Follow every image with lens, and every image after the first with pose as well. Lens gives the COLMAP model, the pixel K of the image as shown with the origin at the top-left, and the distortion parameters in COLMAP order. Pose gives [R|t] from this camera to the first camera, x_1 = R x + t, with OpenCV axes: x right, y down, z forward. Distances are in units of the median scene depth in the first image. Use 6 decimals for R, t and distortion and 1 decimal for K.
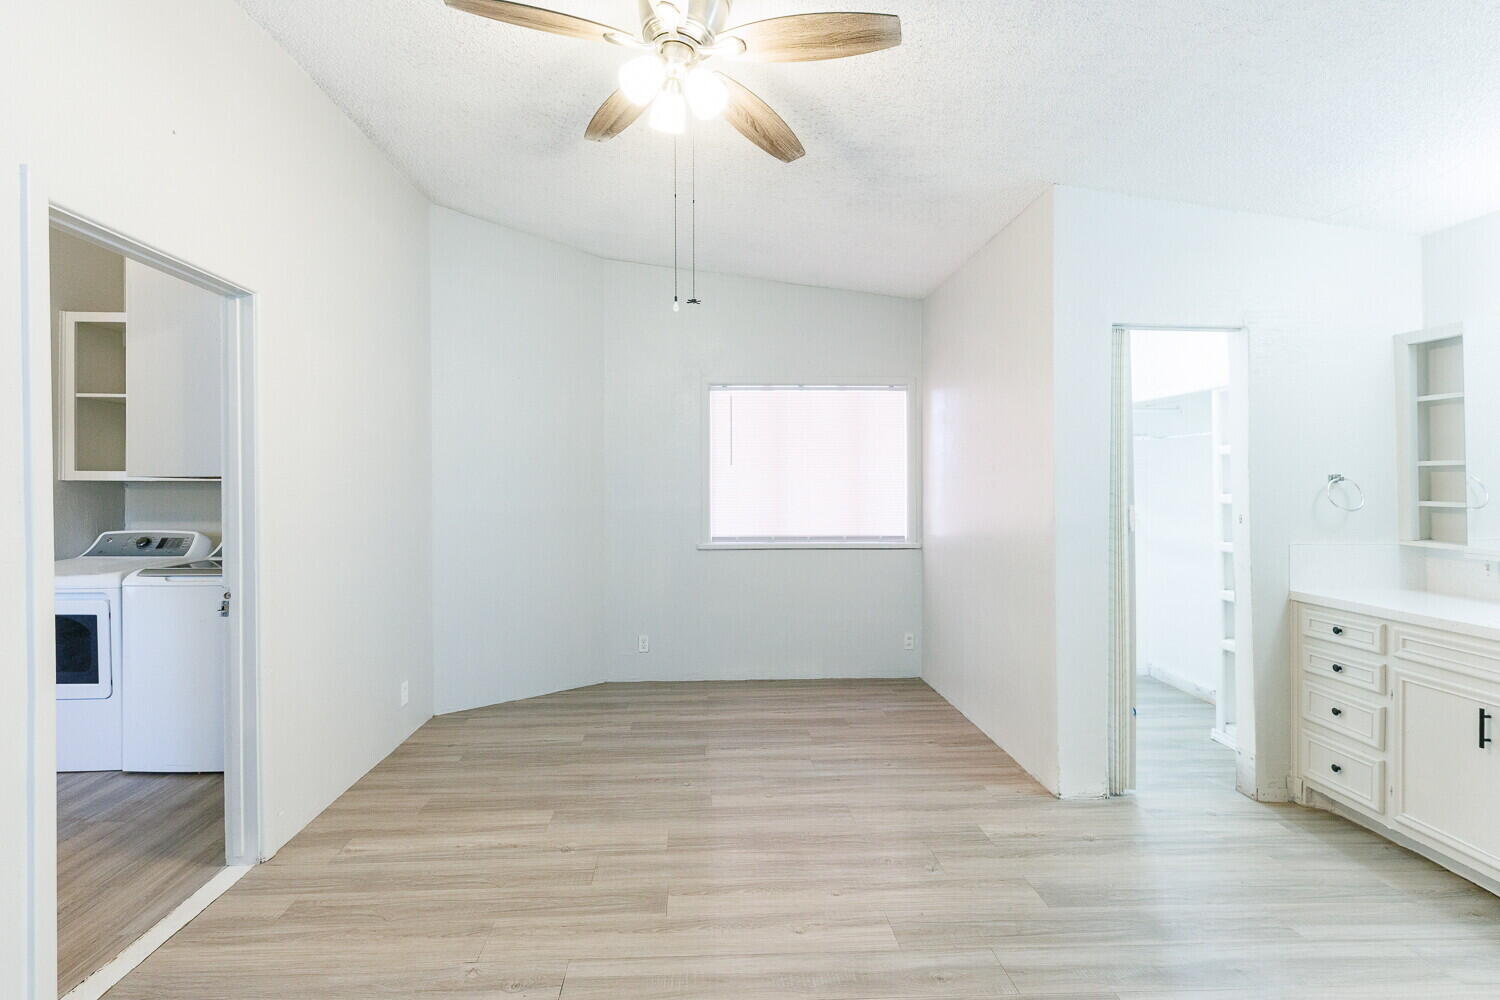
lens RADIAL K [[689.1, 0, 713.8], [0, 689.1, 486.2], [0, 0, 1]] dist [-0.001904, -0.000430]
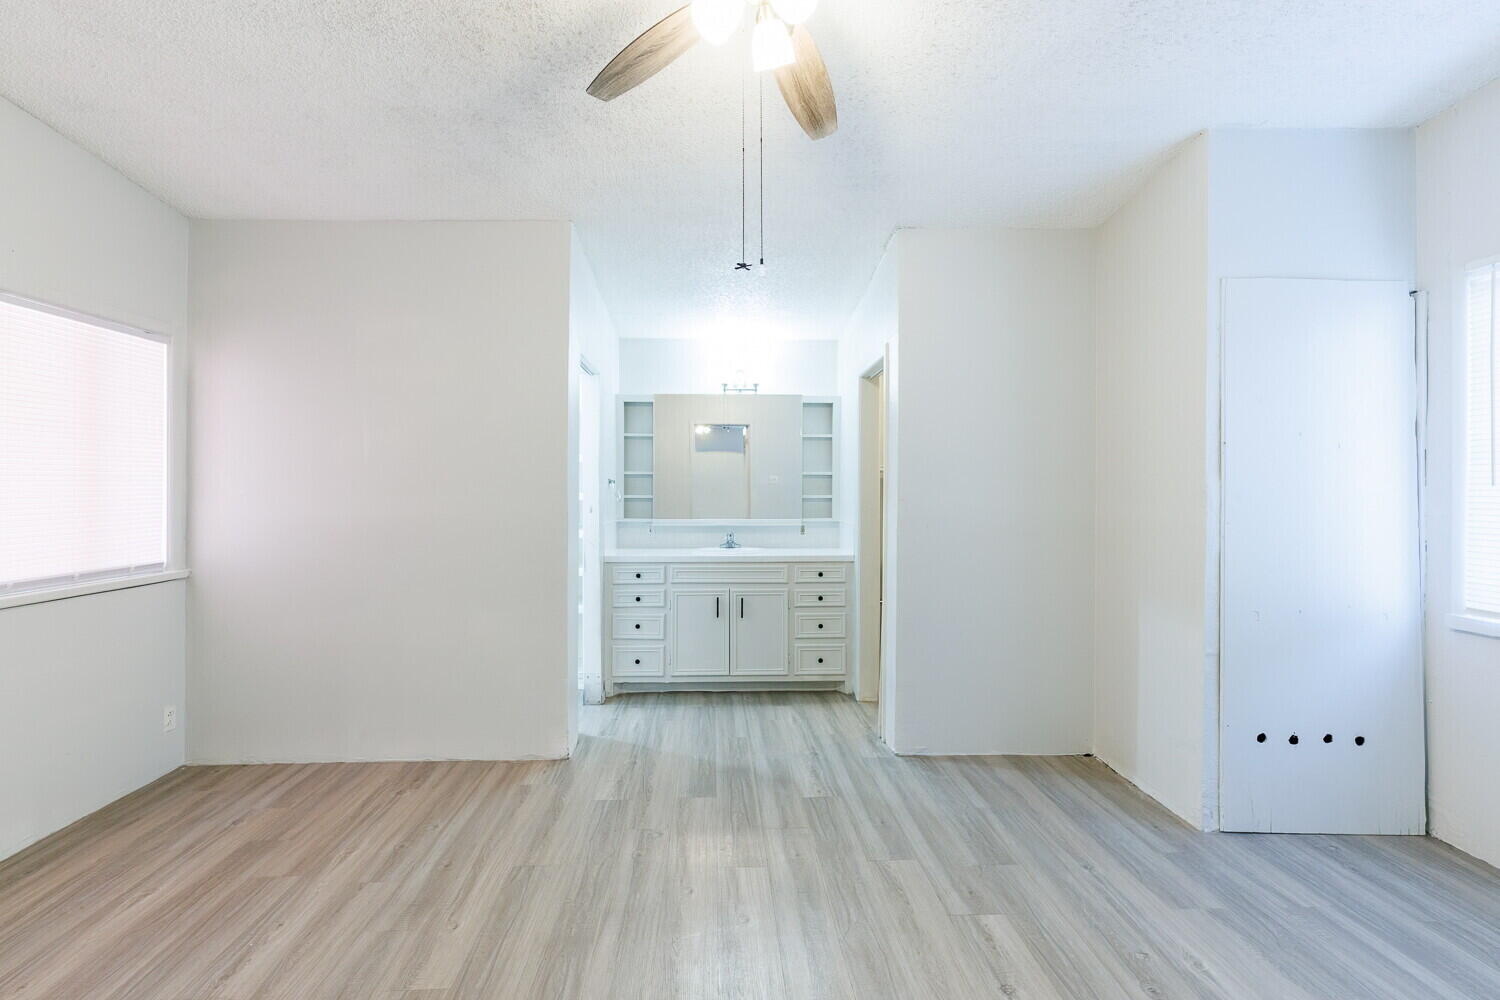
lens RADIAL K [[661.0, 0, 761.7], [0, 661.0, 491.6], [0, 0, 1]] dist [-0.002155, -0.001004]
pose [[-0.029829, -0.007487, 0.999527, -0.608579], [0.005096, 0.999958, 0.007643, 0.003816], [-0.999542, 0.005322, -0.029789, 0.719437]]
